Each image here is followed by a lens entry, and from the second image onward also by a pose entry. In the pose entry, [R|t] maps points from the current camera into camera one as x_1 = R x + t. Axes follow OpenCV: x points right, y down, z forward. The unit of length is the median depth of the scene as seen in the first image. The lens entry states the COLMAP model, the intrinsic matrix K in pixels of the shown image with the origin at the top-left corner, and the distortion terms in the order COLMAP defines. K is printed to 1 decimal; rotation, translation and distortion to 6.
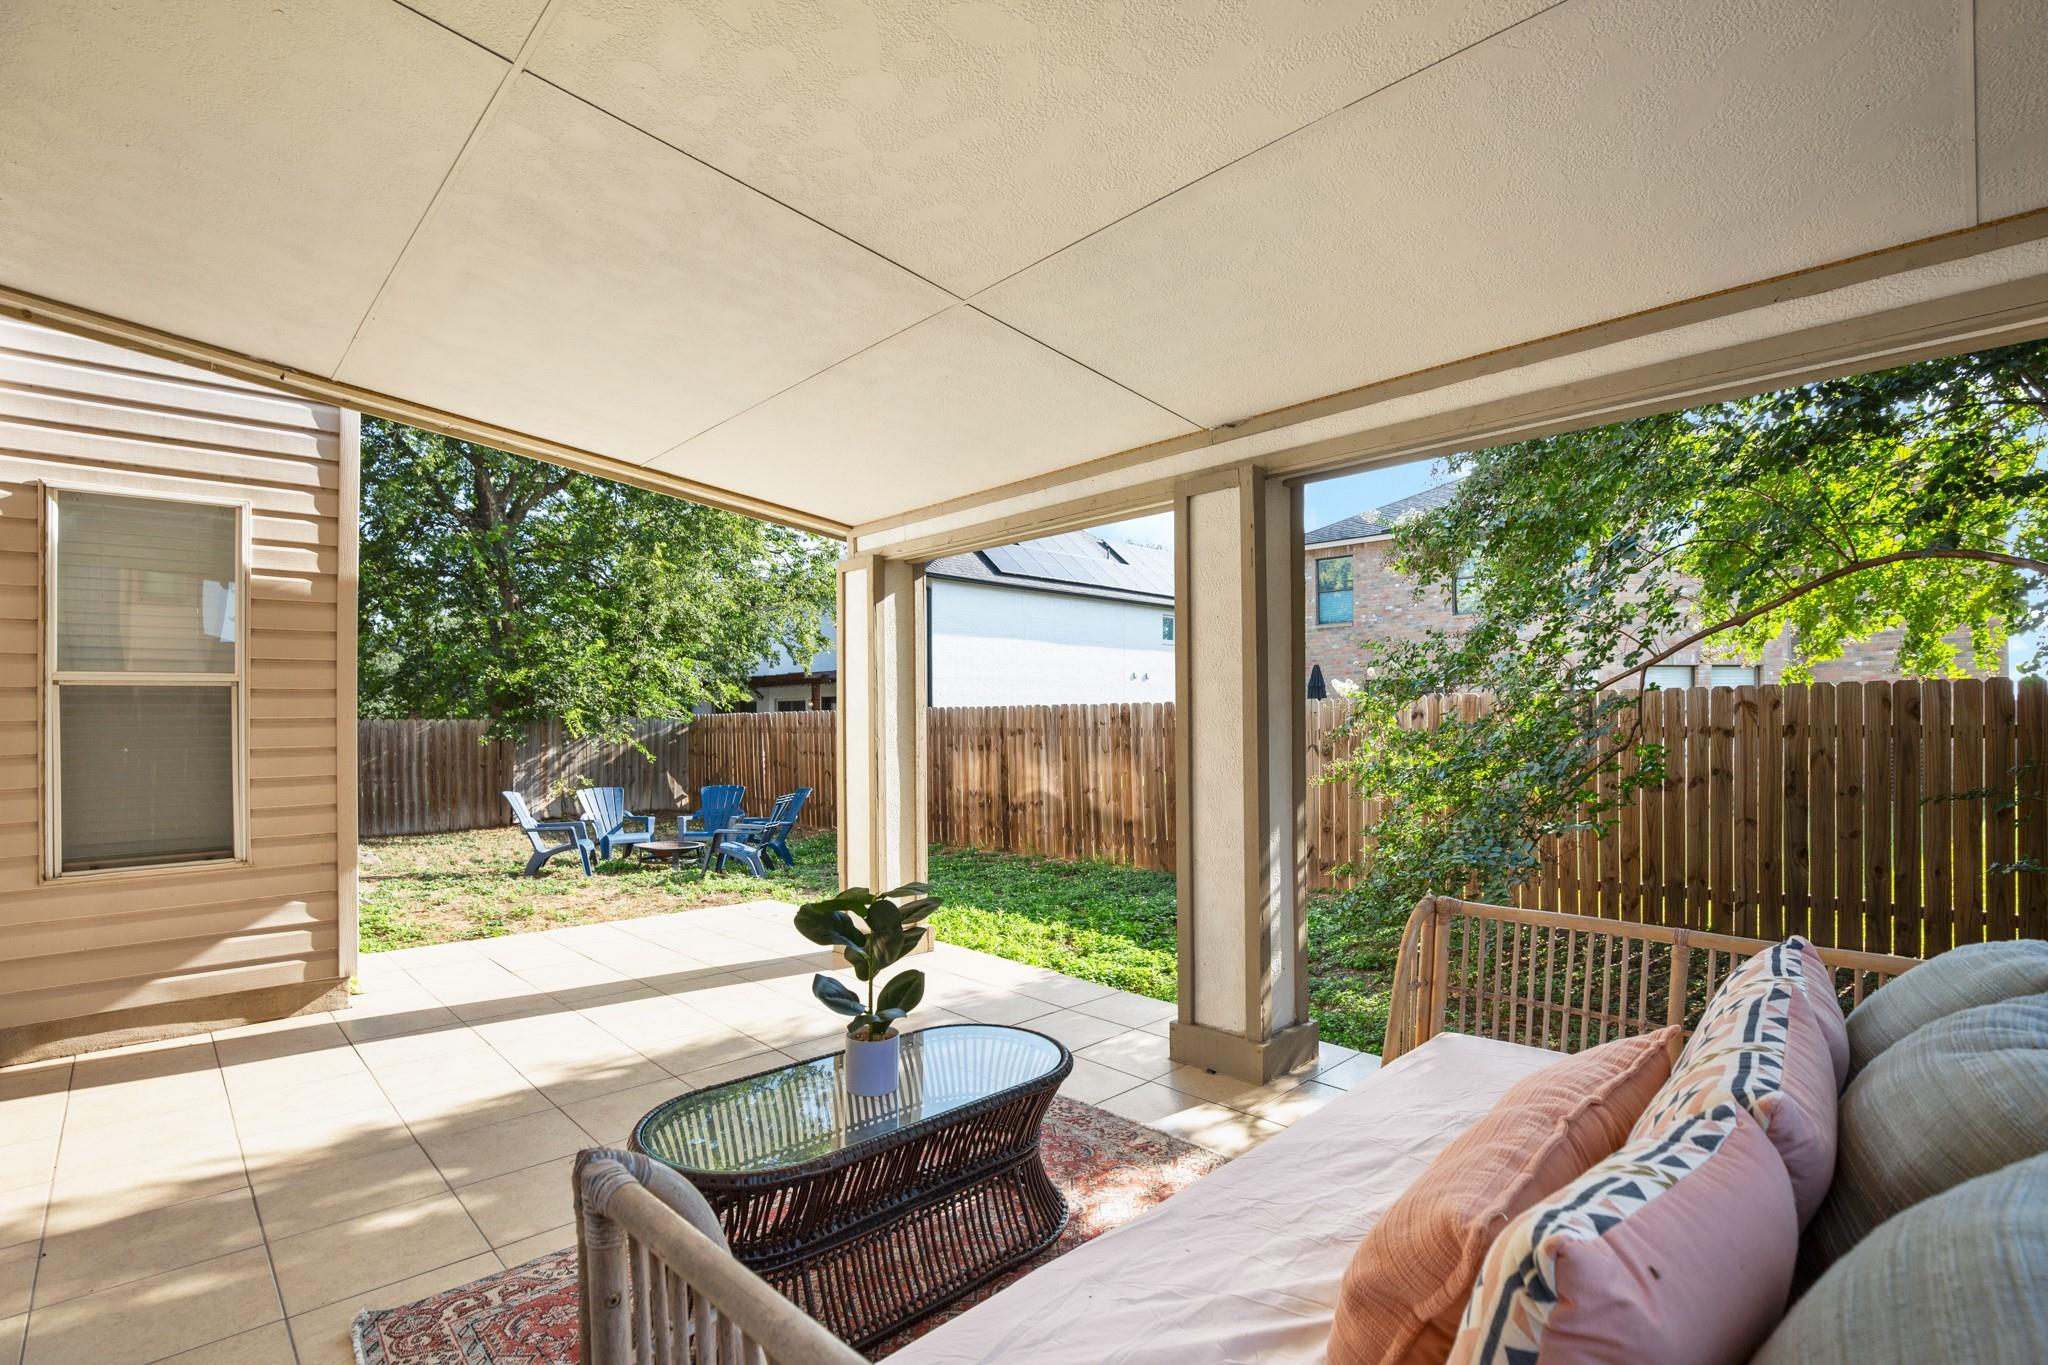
lens RADIAL K [[933.8, 0, 1028.7], [0, 933.8, 721.0], [0, 0, 1]] dist [-0.024085, 0.000134]
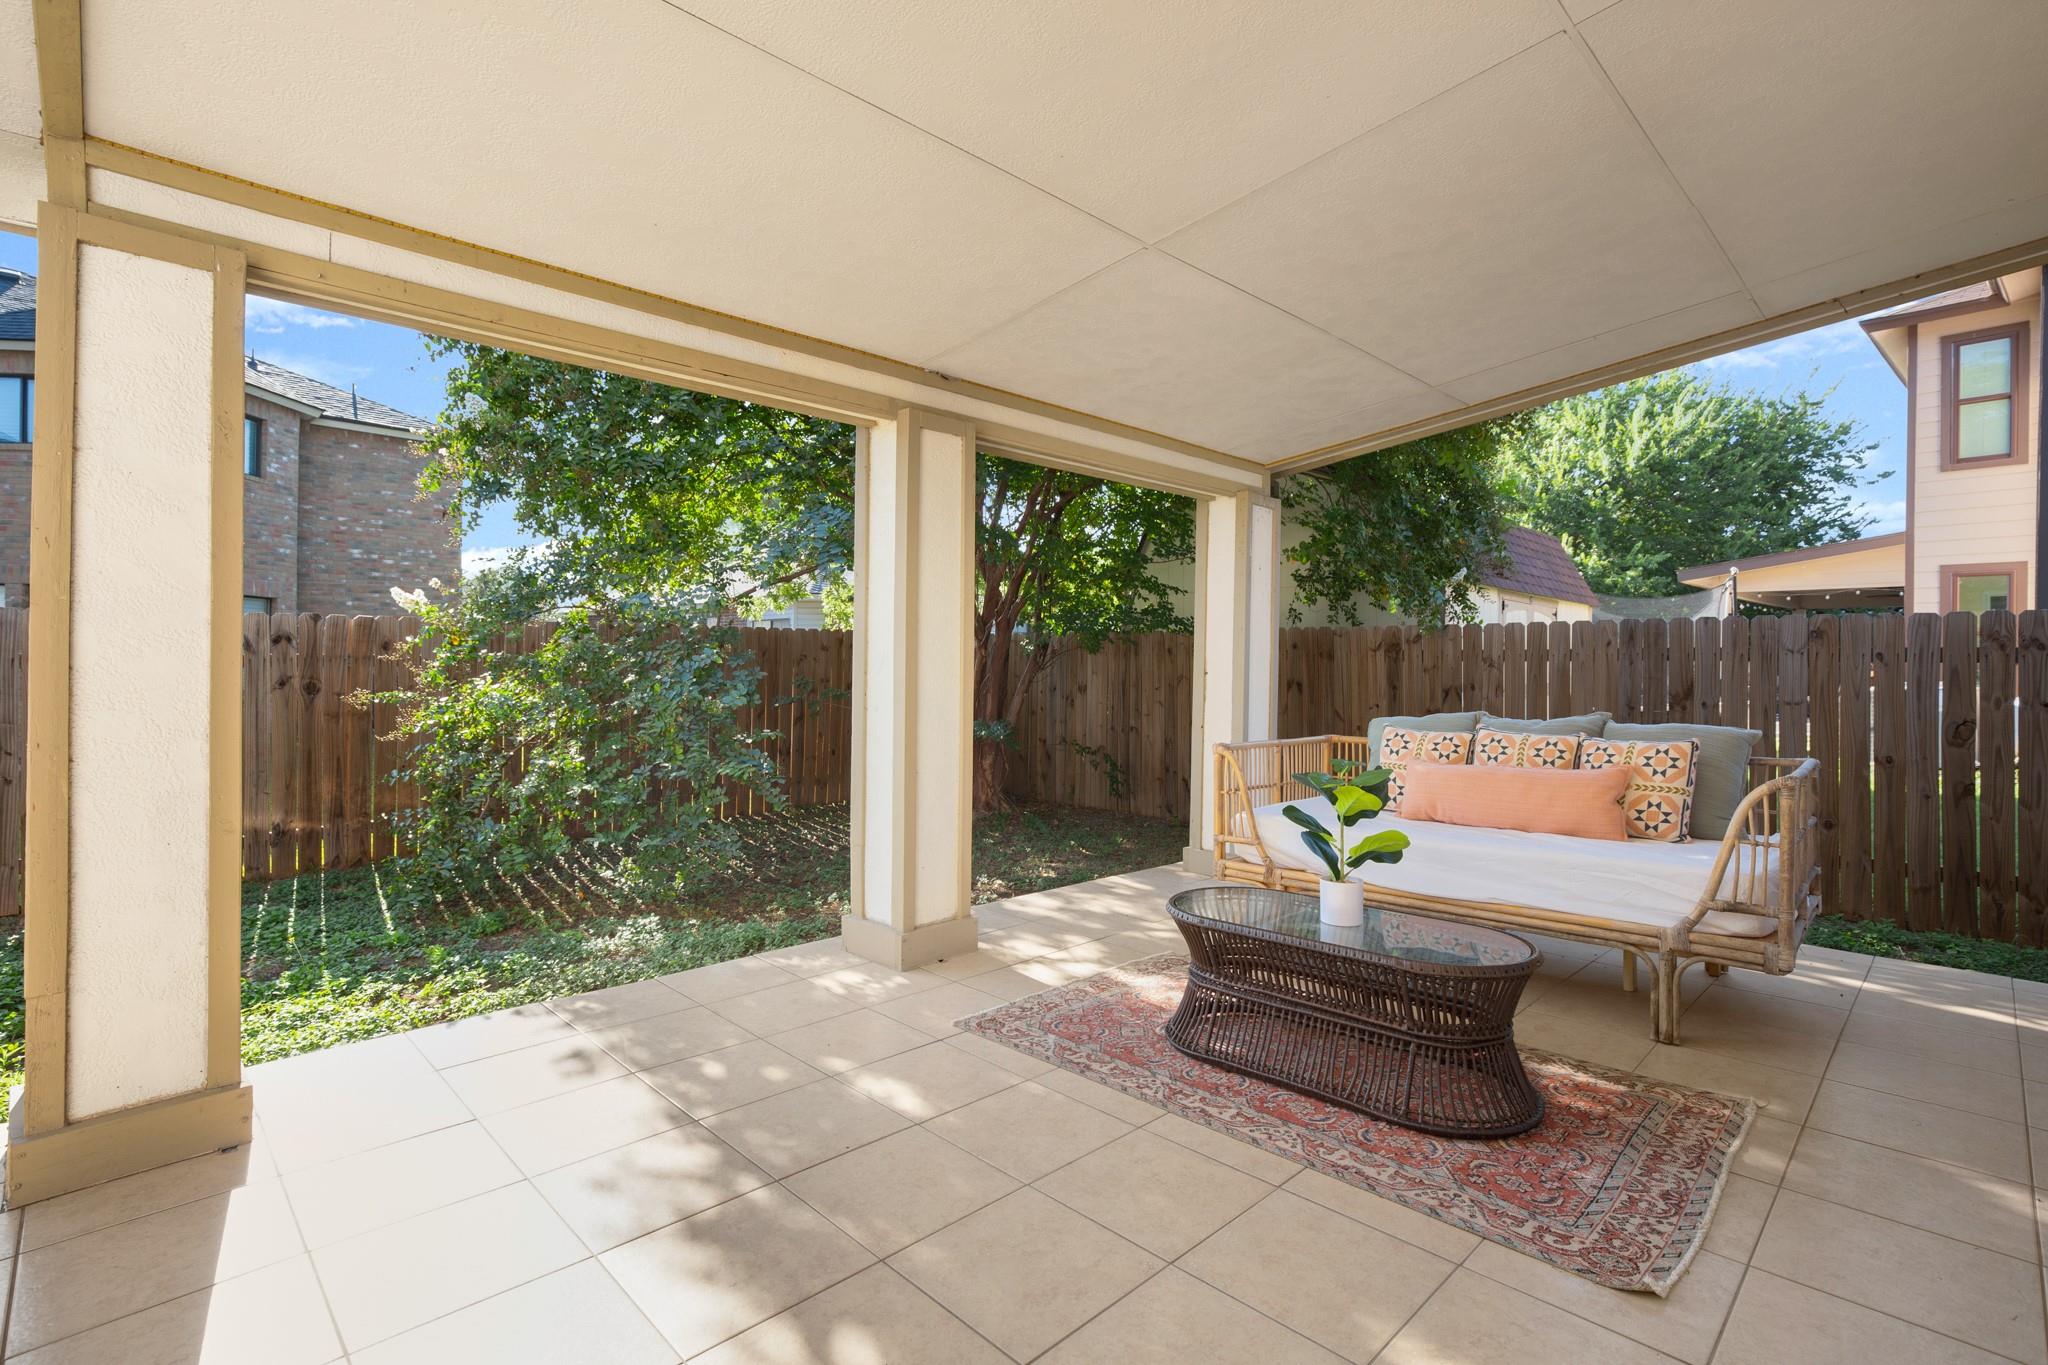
lens RADIAL K [[961.7, 0, 1024.0], [0, 961.7, 682.5], [0, 0, 1]] dist [0.002065, 0.000219]
pose [[-0.006855, -0.008004, 0.999944, -0.923490], [-0.016000, 0.999841, 0.007893, 0.035302], [-0.999848, -0.015945, -0.006982, 0.902316]]
